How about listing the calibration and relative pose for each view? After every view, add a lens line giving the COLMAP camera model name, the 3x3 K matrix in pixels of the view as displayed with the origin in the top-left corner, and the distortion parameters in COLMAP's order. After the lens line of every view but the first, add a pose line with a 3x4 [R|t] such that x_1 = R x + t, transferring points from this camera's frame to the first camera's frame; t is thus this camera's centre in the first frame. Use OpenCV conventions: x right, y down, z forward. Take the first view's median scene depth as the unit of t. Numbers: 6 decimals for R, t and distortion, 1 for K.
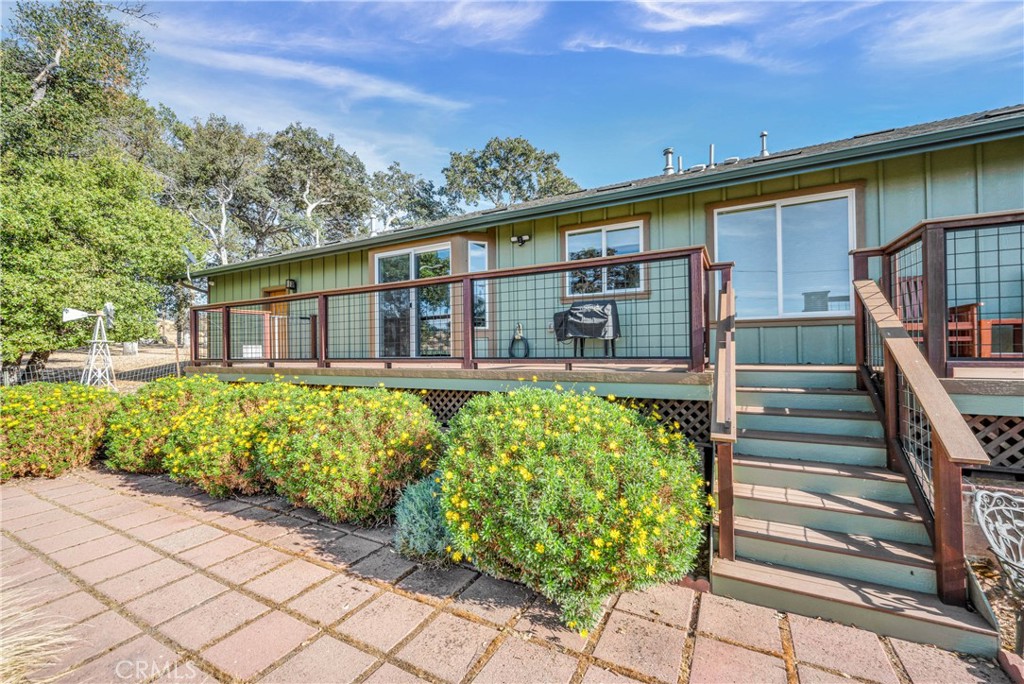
lens RADIAL K [[418.0, 0, 510.5], [0, 418.0, 343.6], [0, 0, 1]] dist [-0.005634, -0.000103]
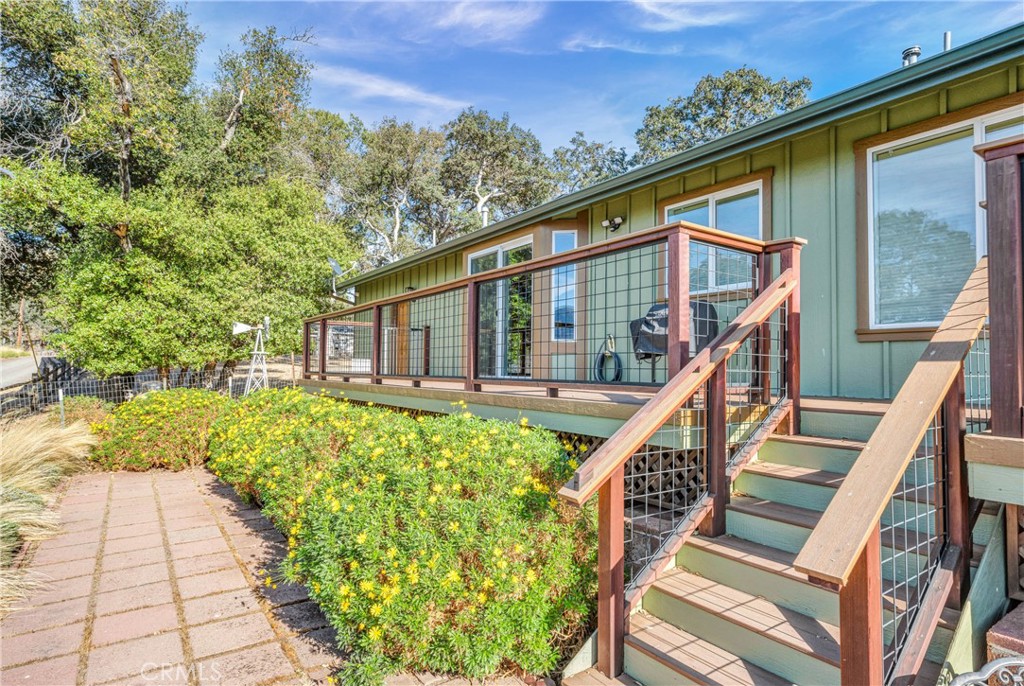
lens RADIAL K [[555.5, 0, 508.4], [0, 555.5, 341.0], [0, 0, 1]] dist [-0.006098, 0.001219]
pose [[0.891265, -0.000179, -0.453482, 0.220054], [-0.016072, 0.999359, -0.031983, -0.001629], [0.453197, 0.035794, 0.890691, 0.023221]]
